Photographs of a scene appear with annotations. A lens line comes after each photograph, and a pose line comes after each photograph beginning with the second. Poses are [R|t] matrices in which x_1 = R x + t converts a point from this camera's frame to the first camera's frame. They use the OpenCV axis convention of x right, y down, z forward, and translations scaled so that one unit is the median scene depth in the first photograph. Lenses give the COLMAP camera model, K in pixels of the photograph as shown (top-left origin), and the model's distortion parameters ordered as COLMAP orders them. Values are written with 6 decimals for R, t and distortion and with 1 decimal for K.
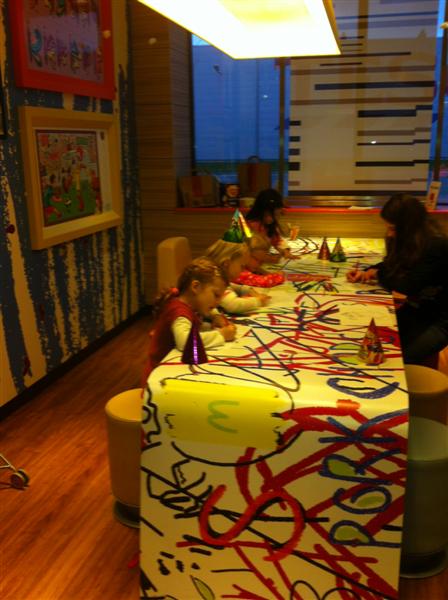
lens RADIAL K [[582.7, 0, 218.3], [0, 582.7, 300.4], [0, 0, 1]] dist [0.060025, -0.276731]
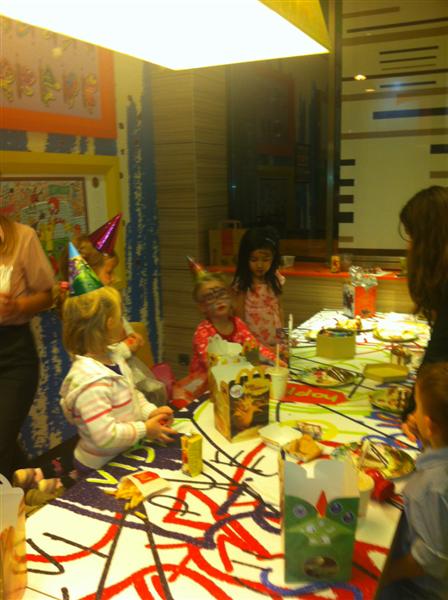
lens RADIAL K [[579.7, 0, 224.0], [0, 579.7, 300.0], [0, 0, 1]] dist [0.075293, -0.281525]
pose [[0.980274, 0.029689, -0.195401, 0.246719], [-0.041638, 0.997487, -0.057330, -0.138459], [0.193208, 0.064335, 0.979046, 0.437957]]
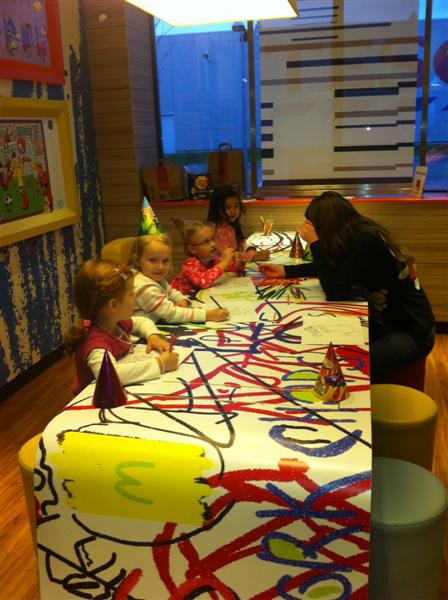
lens RADIAL K [[579.7, 0, 224.0], [0, 579.7, 300.0], [0, 0, 1]] dist [0.075293, -0.281525]
pose [[0.999546, -0.028373, 0.010182, 0.090550], [0.028190, 0.999445, 0.017748, -0.037256], [-0.010680, -0.017453, 0.999791, 0.171657]]
